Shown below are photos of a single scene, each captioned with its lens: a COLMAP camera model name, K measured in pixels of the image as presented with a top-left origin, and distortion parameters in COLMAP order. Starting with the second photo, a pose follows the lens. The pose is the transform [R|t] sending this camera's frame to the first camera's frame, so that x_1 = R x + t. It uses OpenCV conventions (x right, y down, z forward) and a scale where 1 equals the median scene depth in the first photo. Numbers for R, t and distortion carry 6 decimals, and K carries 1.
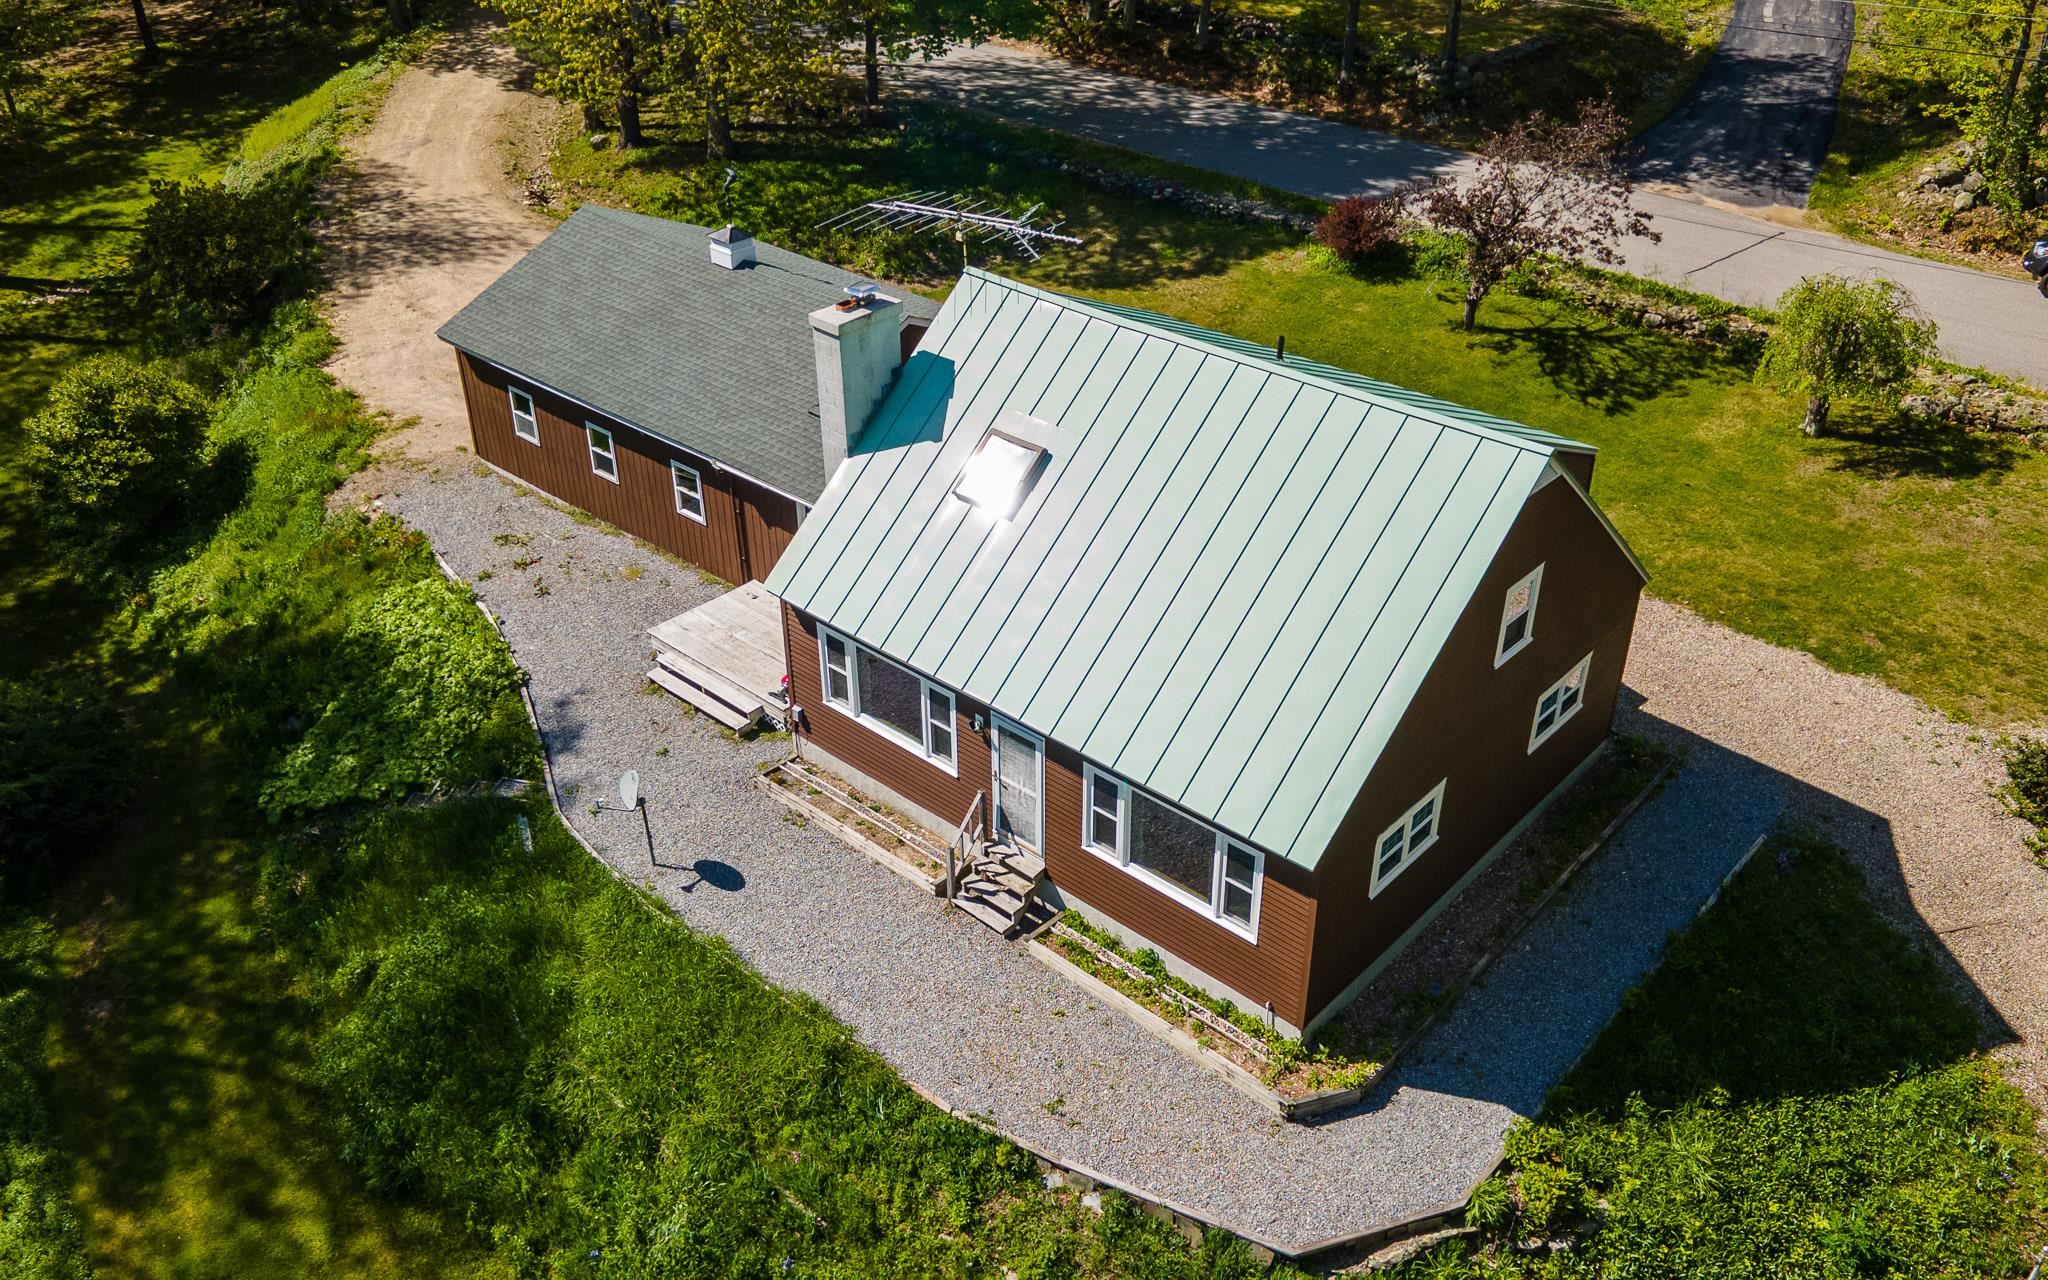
lens RADIAL K [[1662.7, 0, 1059.8], [0, 1662.7, 617.4], [0, 0, 1]] dist [0.020770, 0.032313]
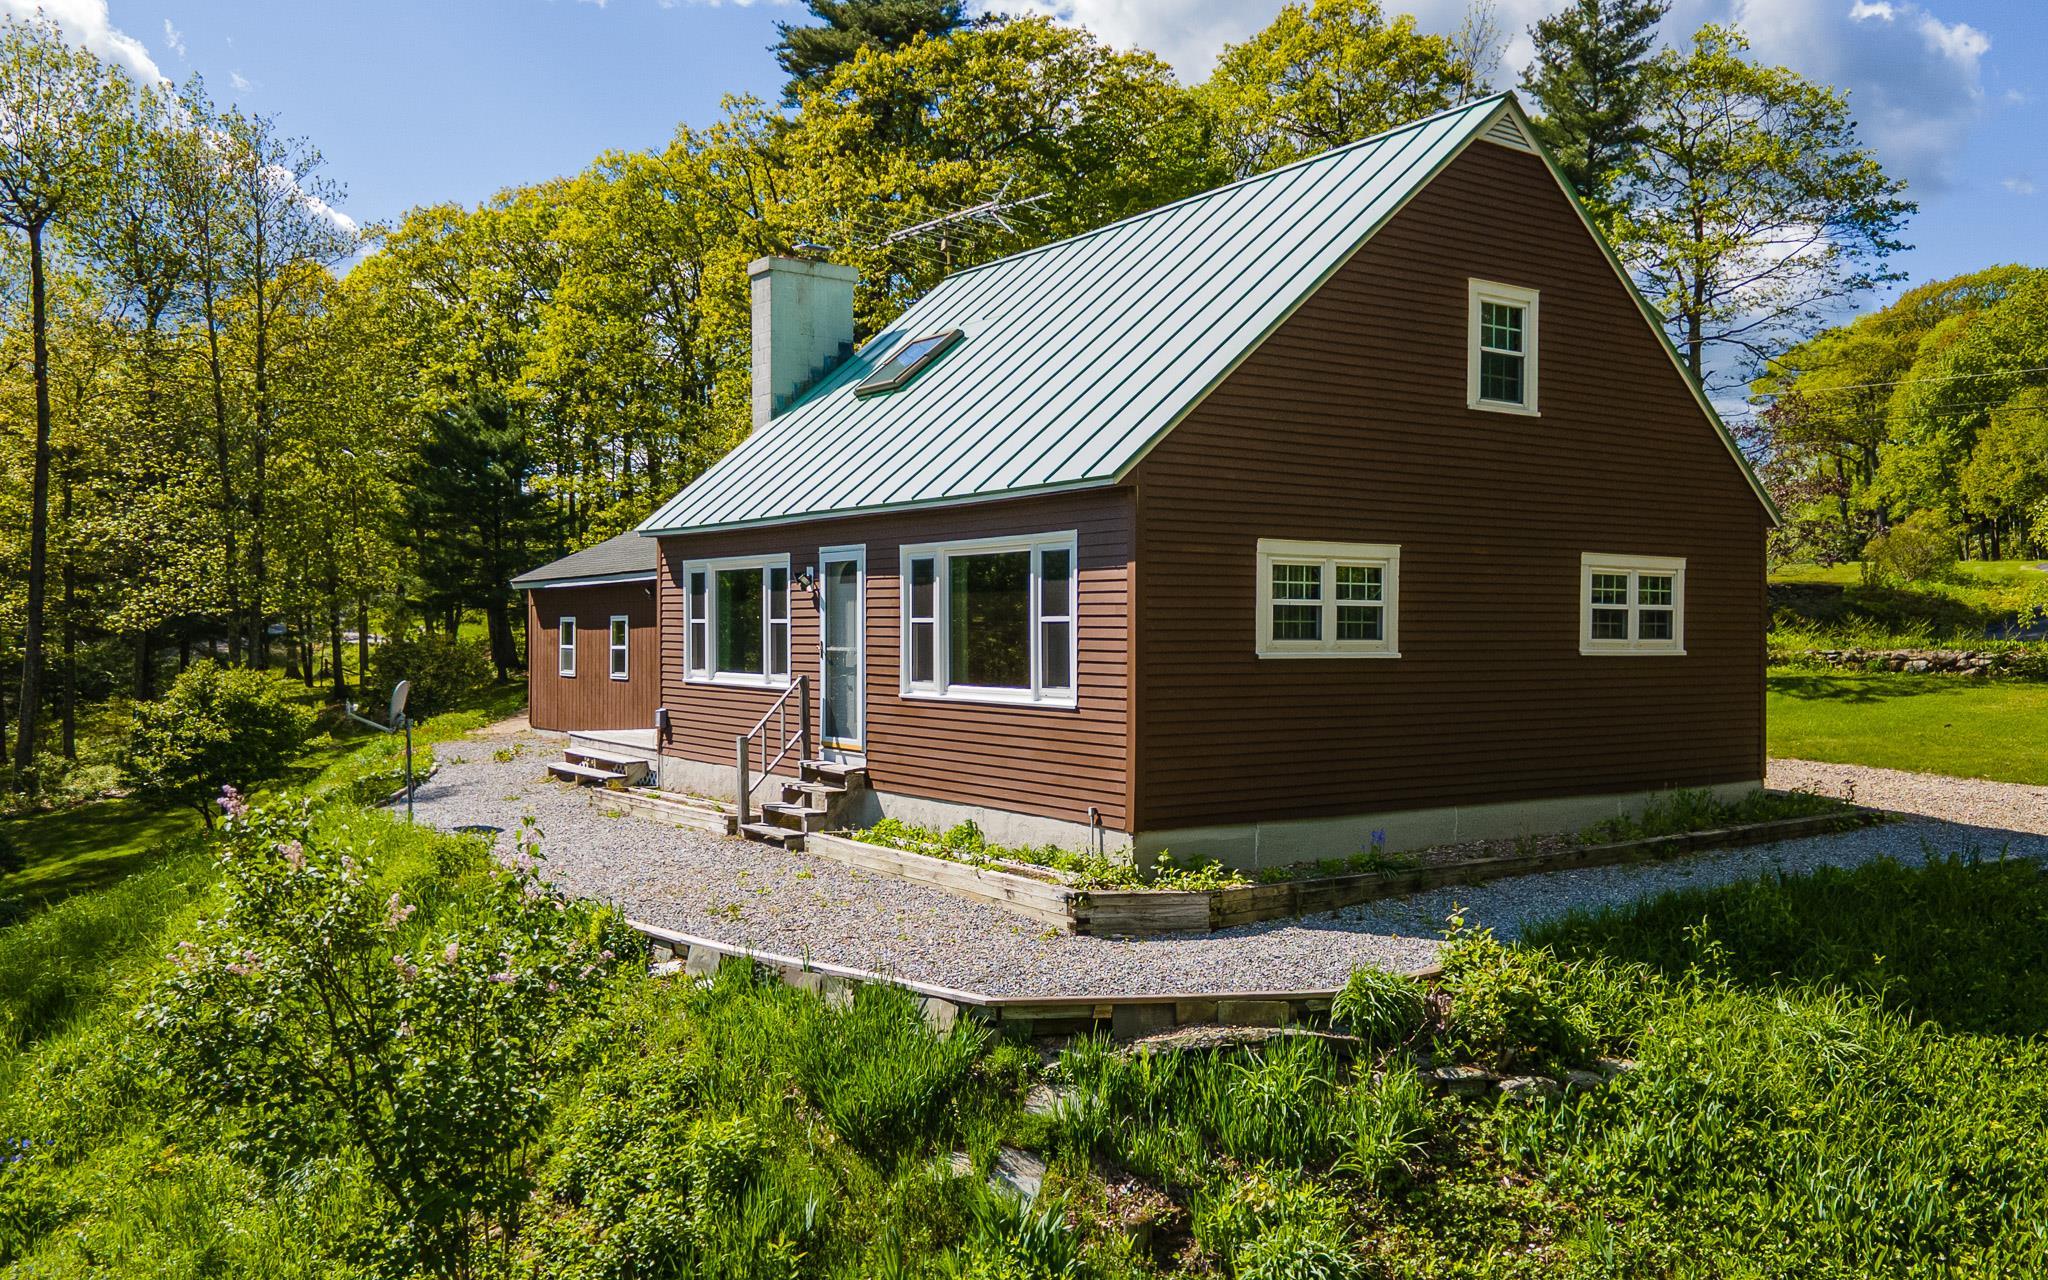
lens RADIAL K [[1662.7, 0, 1090.2], [0, 1662.7, 615.2], [0, 0, 1]] dist [0.020770, 0.032313]
pose [[0.975995, -0.005820, -0.217716, 0.167735], [-0.109797, 0.850170, -0.514933, 0.316307], [0.188092, 0.526477, 0.829122, 0.280687]]
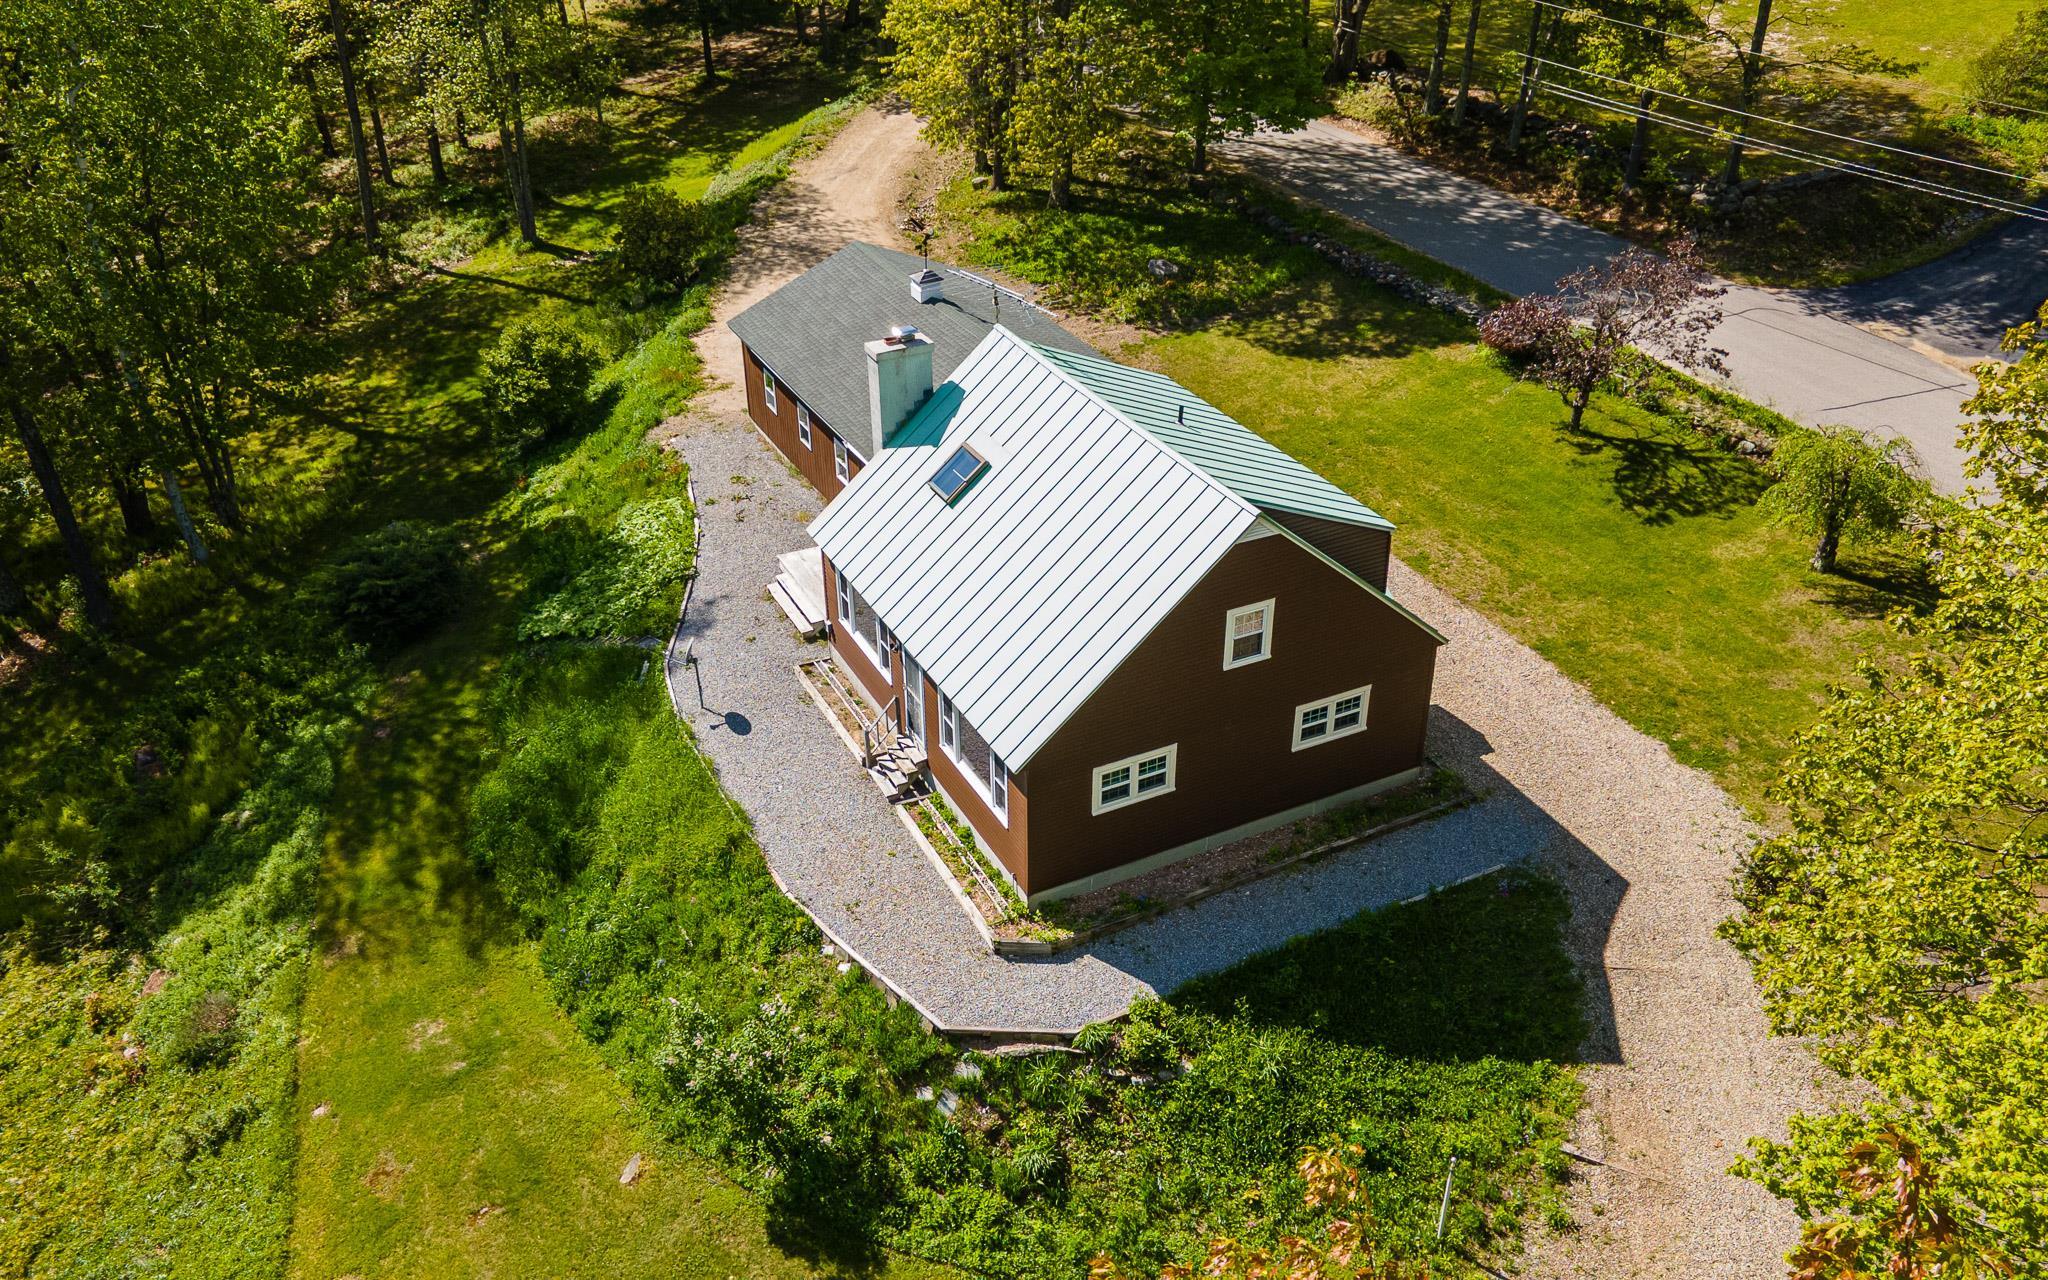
lens RADIAL K [[1662.7, 0, 1049.5], [0, 1662.7, 609.4], [0, 0, 1]] dist [0.020770, 0.032313]
pose [[0.932474, 0.177126, -0.314832, 0.352531], [-0.183304, 0.983004, 0.010130, -0.002961], [0.311275, 0.048264, 0.949093, -0.202191]]
